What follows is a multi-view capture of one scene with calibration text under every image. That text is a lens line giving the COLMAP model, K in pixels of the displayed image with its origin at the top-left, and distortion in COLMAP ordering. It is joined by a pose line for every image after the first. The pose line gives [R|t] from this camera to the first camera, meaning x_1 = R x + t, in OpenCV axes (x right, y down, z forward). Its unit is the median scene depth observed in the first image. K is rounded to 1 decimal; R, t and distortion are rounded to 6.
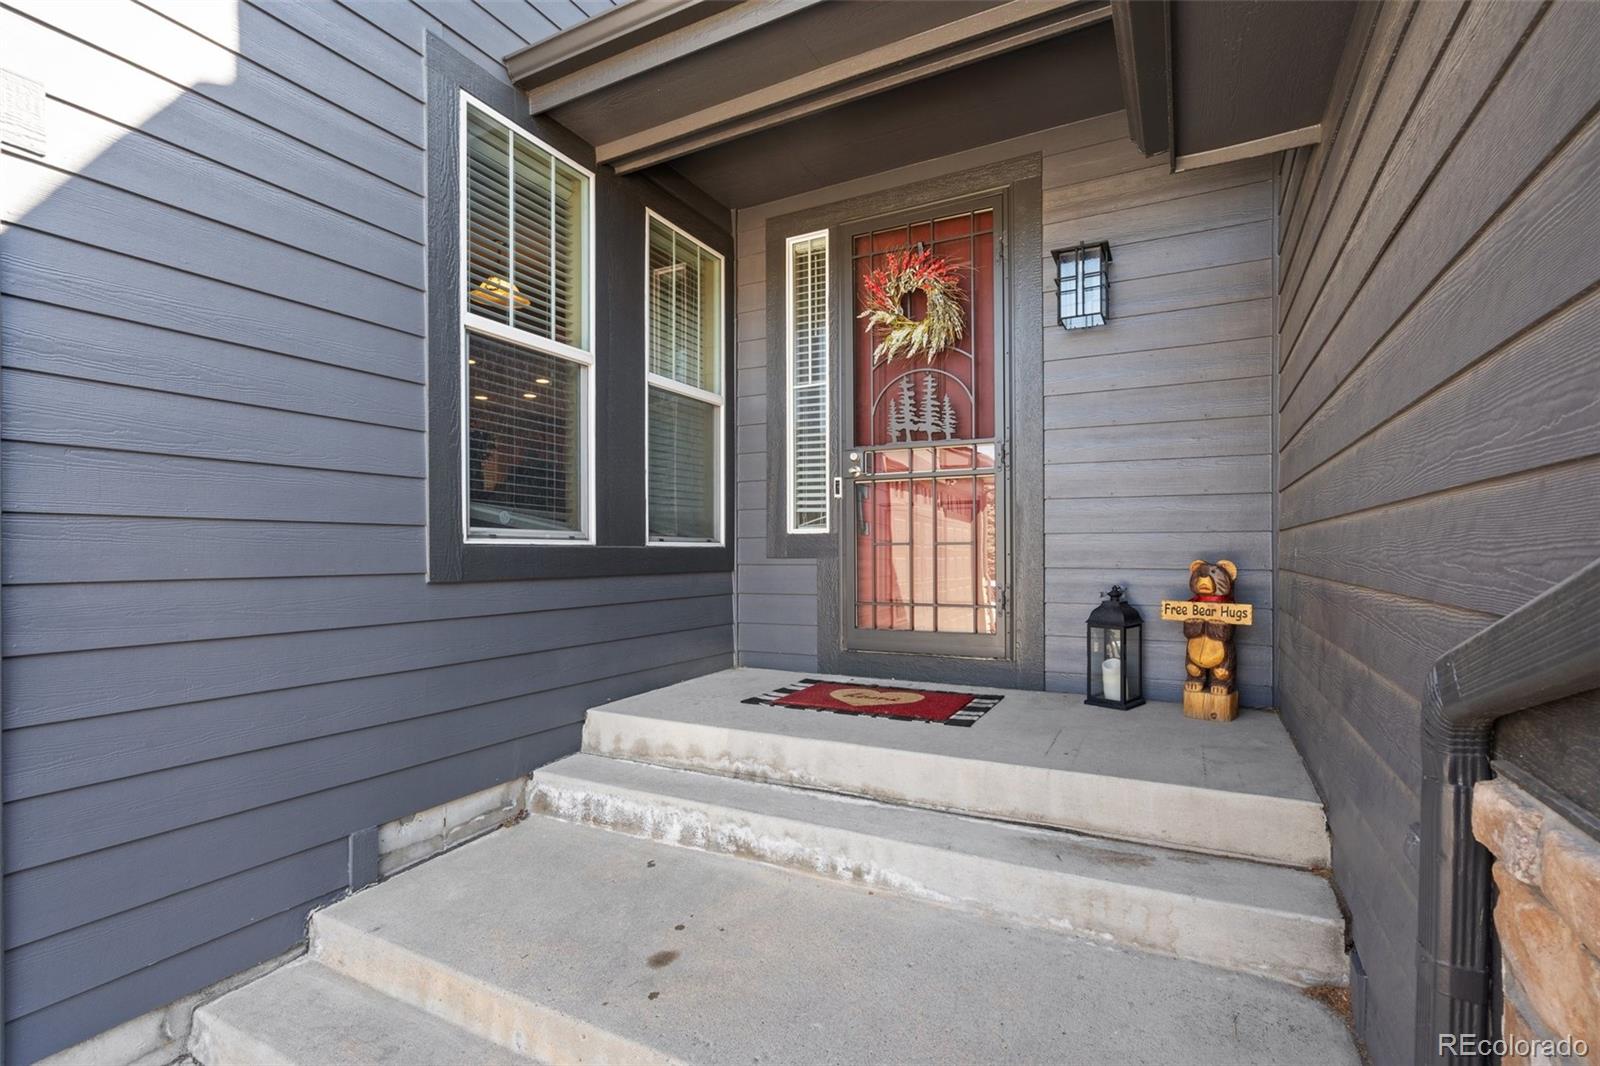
lens RADIAL K [[736.2, 0, 797.9], [0, 736.2, 543.9], [0, 0, 1]] dist [-0.004572, 0.001916]
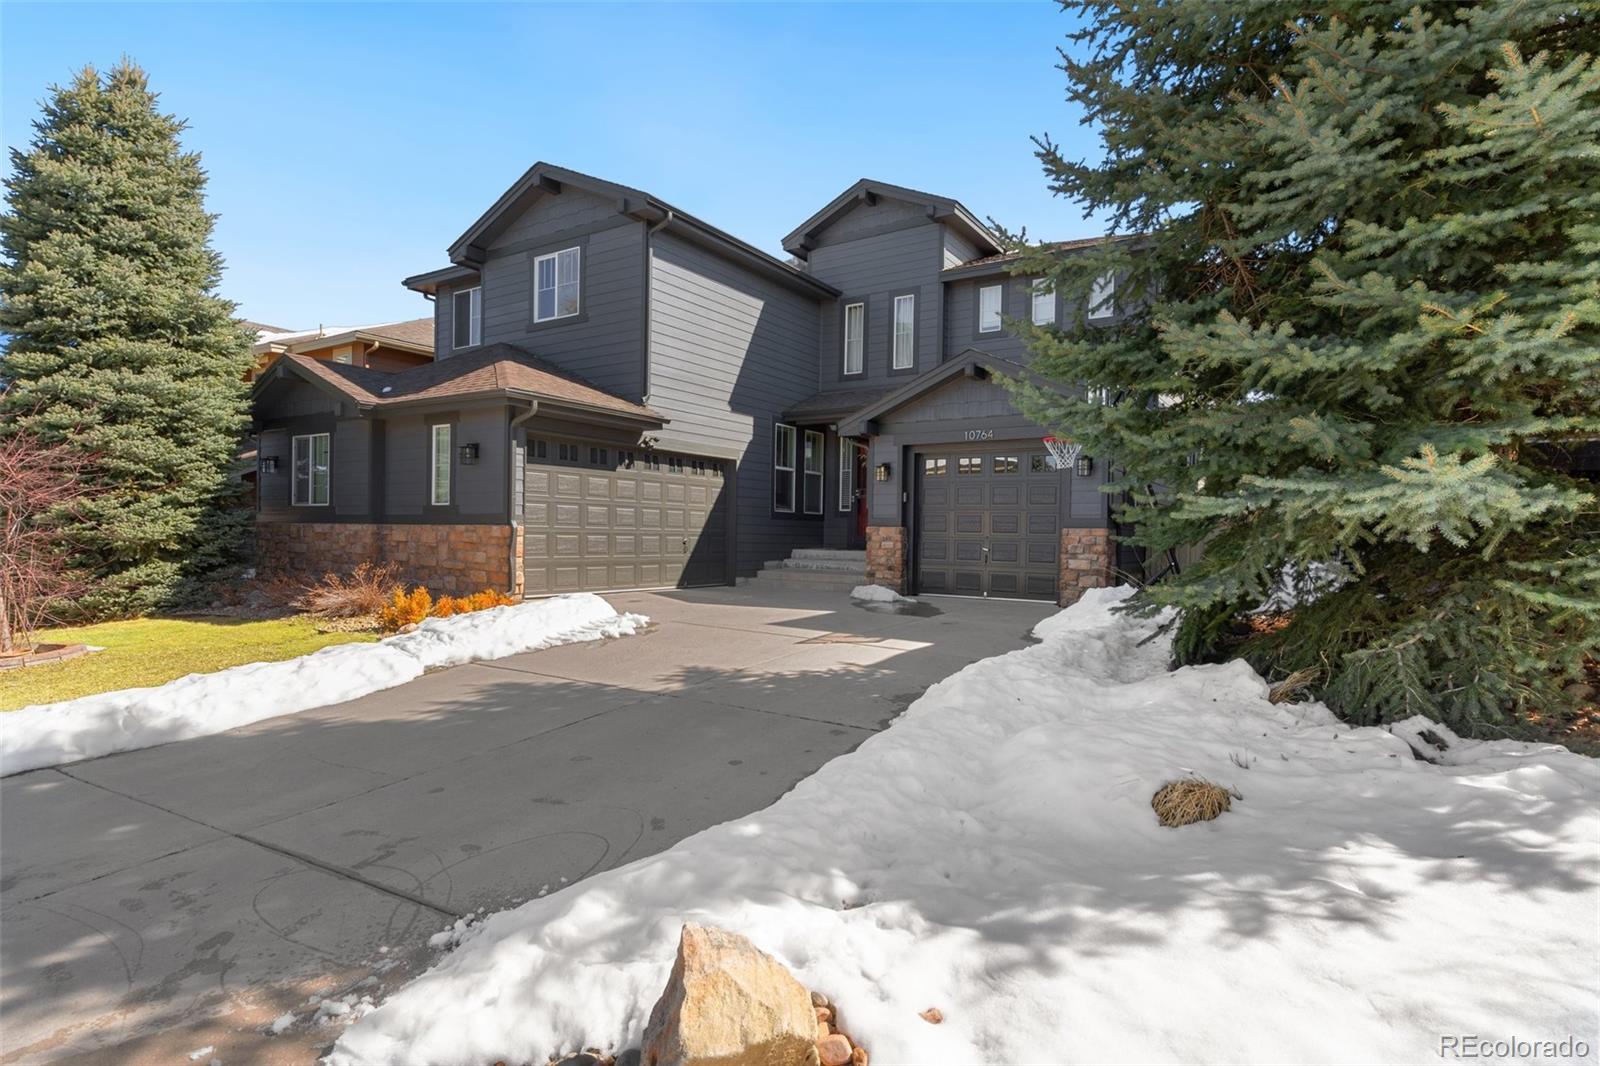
lens RADIAL K [[852.2, 0, 801.9], [0, 852.2, 533.0], [0, 0, 1]] dist [0.000971, 0.000014]
pose [[0.996518, 0.019507, -0.081067, 0.184630], [-0.018983, 0.999794, 0.007227, 0.087363], [0.081192, -0.005663, 0.996682, -4.111120]]
